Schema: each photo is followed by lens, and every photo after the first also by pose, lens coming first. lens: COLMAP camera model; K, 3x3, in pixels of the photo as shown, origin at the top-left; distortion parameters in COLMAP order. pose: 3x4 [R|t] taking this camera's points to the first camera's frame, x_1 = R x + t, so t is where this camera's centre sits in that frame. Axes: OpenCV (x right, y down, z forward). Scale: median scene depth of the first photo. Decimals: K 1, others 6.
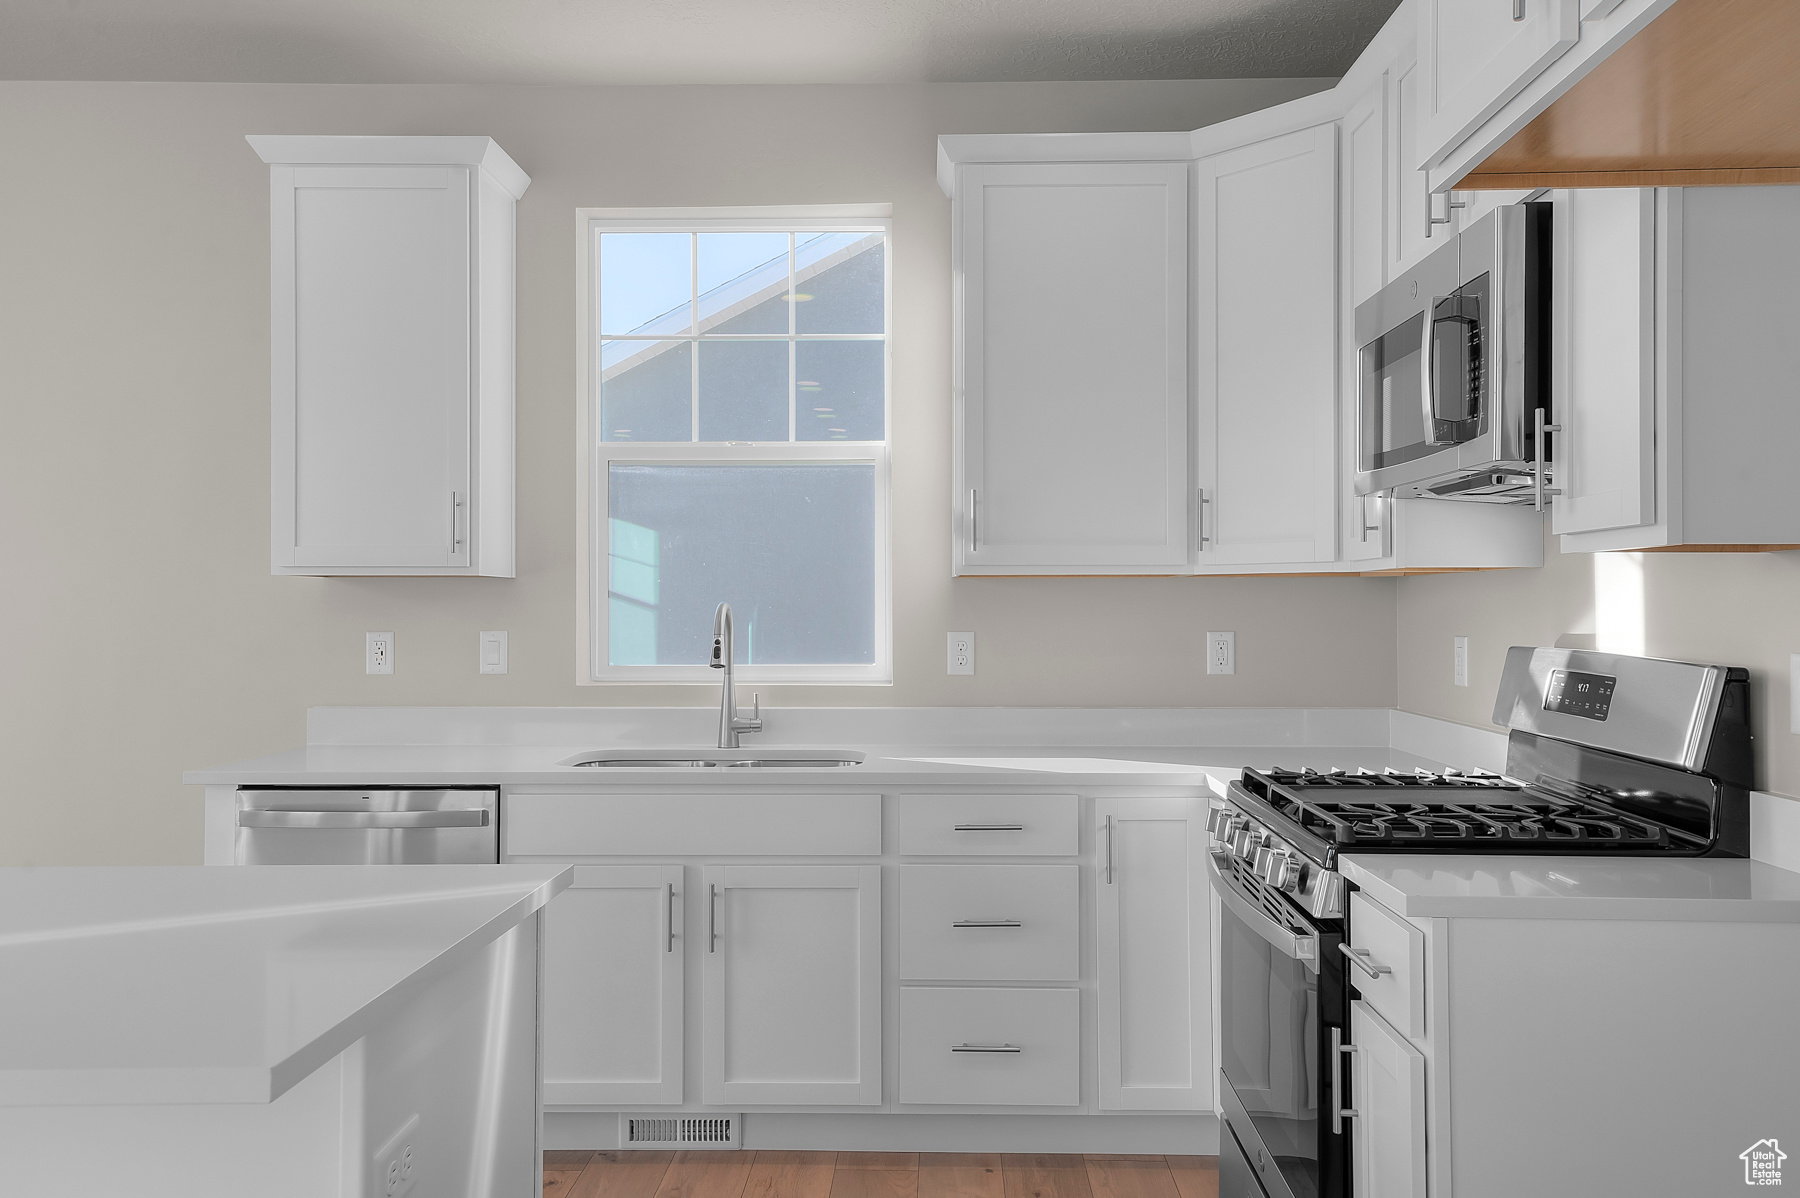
lens RADIAL K [[1384.1, 0, 902.4], [0, 1384.1, 593.7], [0, 0, 1]] dist [0.012134, 0.001188]
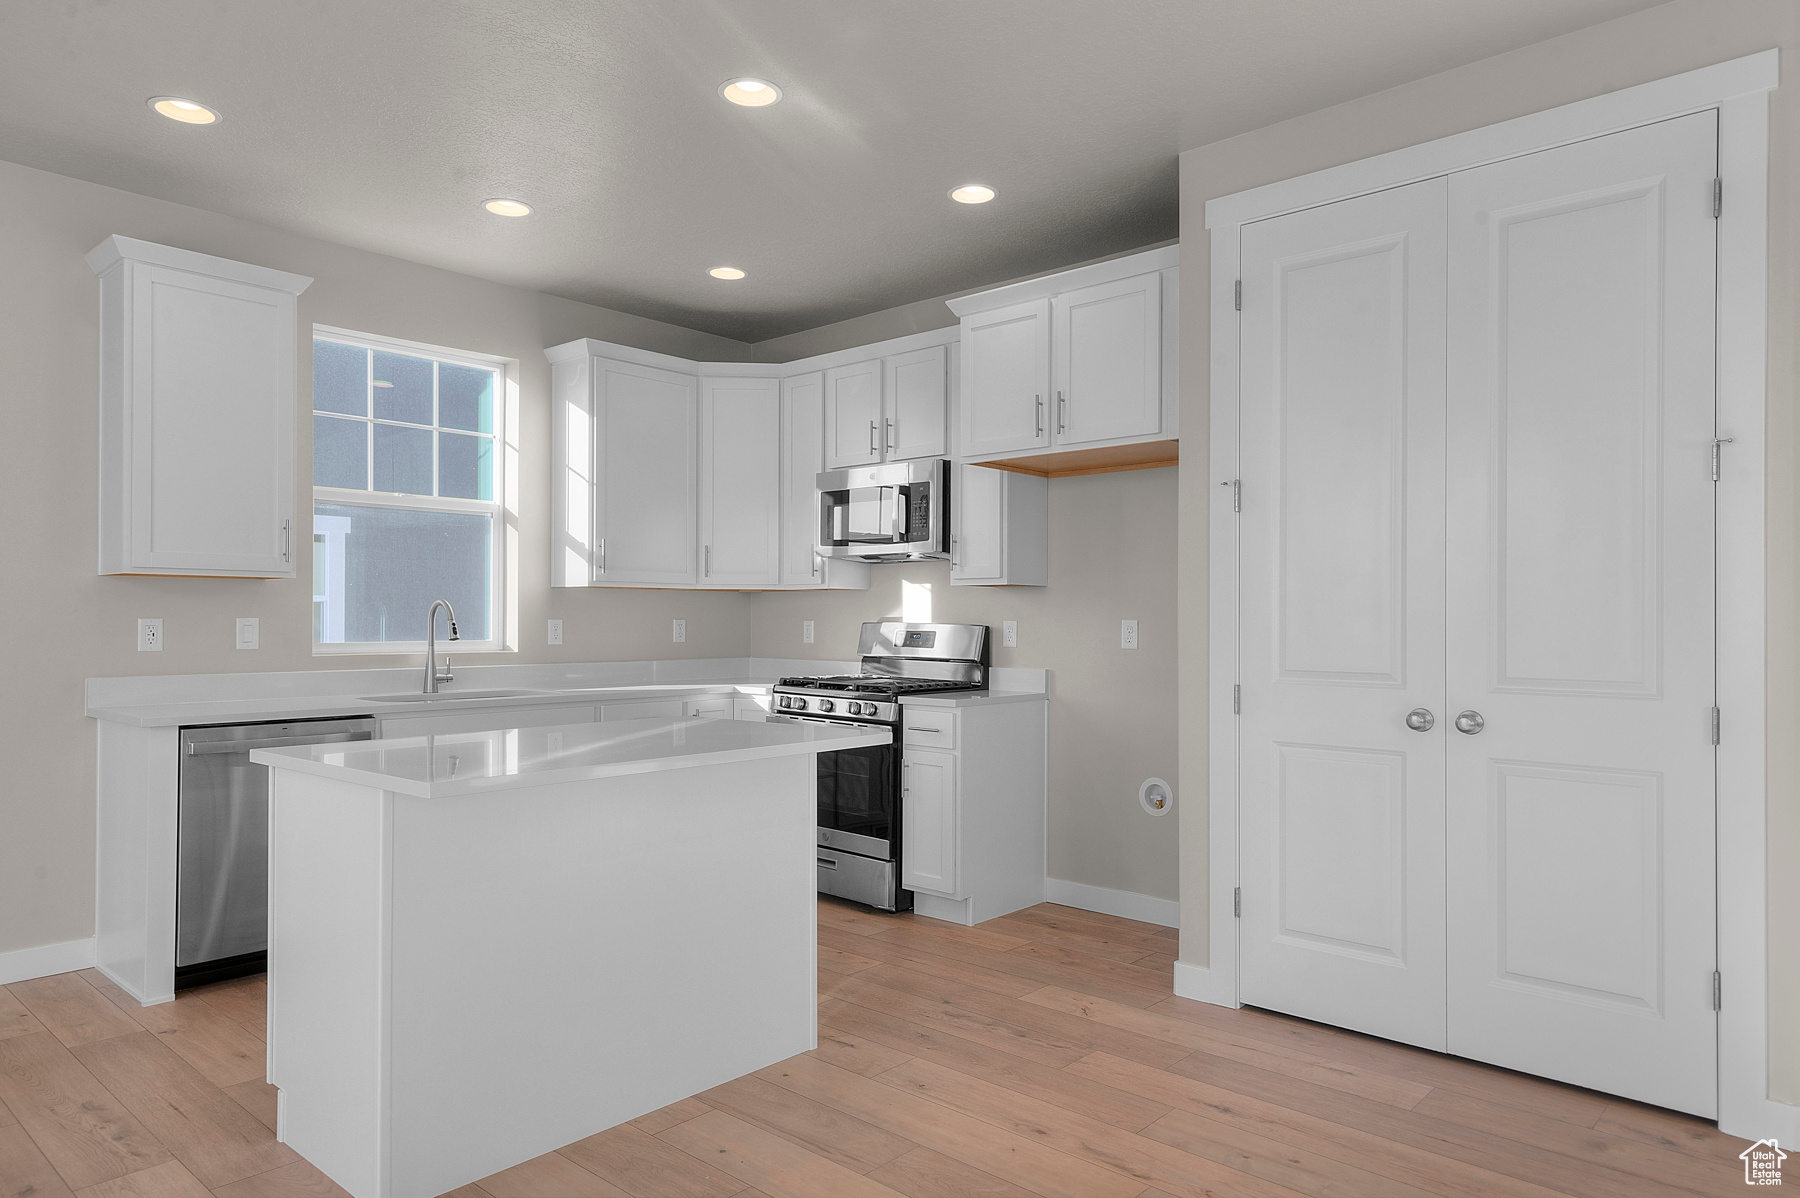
lens RADIAL K [[1142.9, 0, 901.6], [0, 1142.9, 603.4], [0, 0, 1]] dist [0.001904, 0.000657]
pose [[0.652713, 0.013156, 0.757491, -0.747569], [-0.012075, 0.999903, -0.006962, 0.013028], [-0.757509, -0.004602, 0.652809, -0.242767]]
